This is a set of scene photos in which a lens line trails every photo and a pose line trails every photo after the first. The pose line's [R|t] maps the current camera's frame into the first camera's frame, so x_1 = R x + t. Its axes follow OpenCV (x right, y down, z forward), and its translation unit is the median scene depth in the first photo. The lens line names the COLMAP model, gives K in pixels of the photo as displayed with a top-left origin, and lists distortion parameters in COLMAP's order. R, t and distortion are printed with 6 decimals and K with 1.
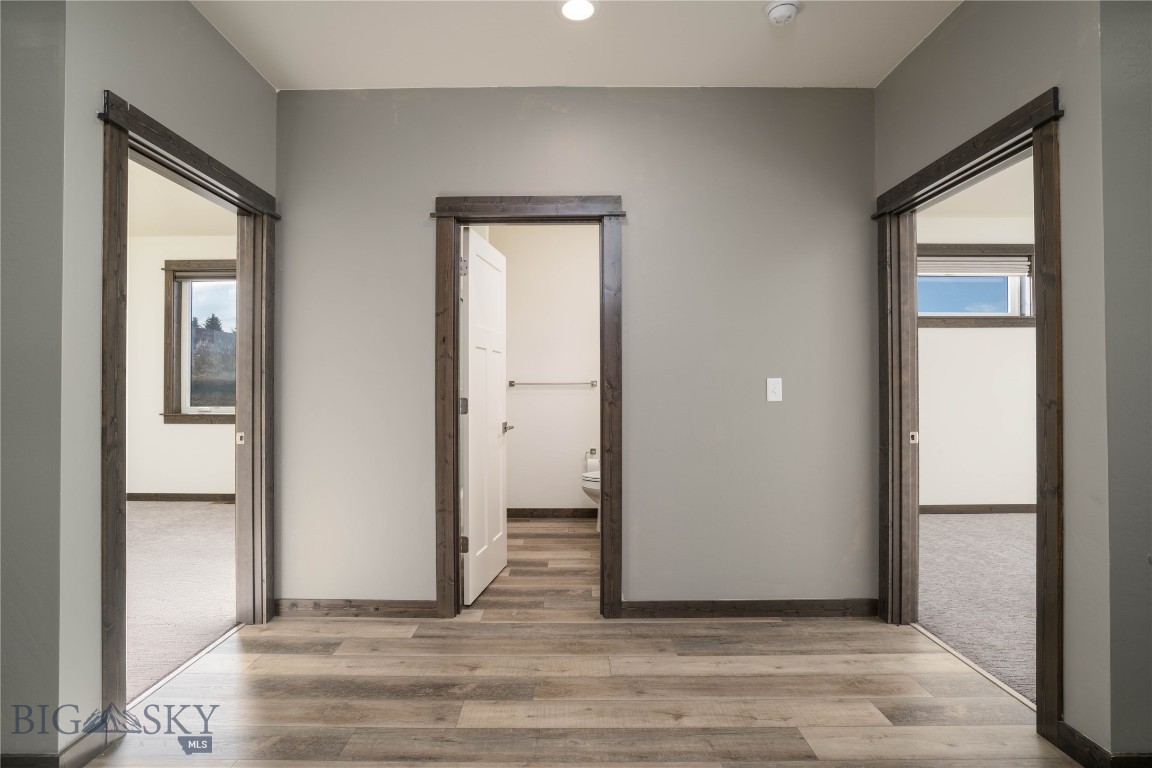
lens RADIAL K [[589.3, 0, 583.2], [0, 589.3, 381.3], [0, 0, 1]] dist [-0.034836, 0.001513]
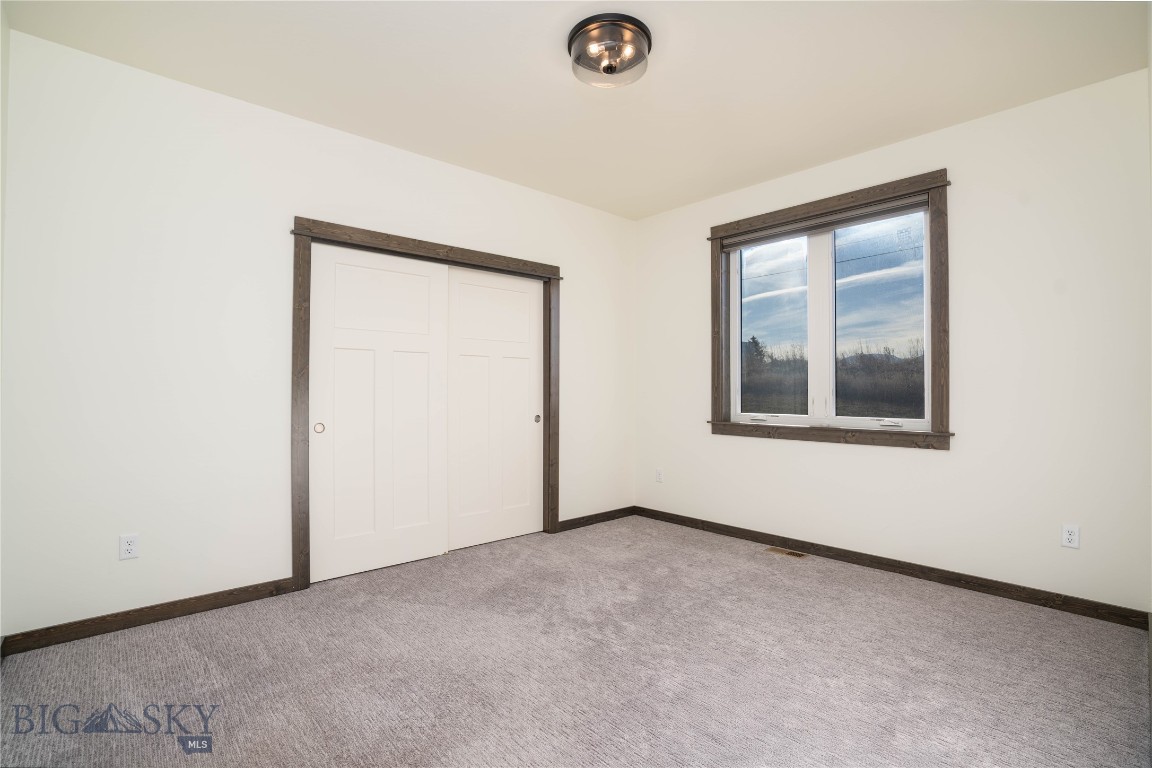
lens RADIAL K [[531.3, 0, 574.5], [0, 531.3, 389.4], [0, 0, 1]] dist [-0.047562, 0.013880]
pose [[0.654128, -0.000847, -0.756384, -0.297937], [0.004876, 0.999983, 0.003097, 0.008904], [0.756368, -0.005714, 0.654121, 0.383036]]
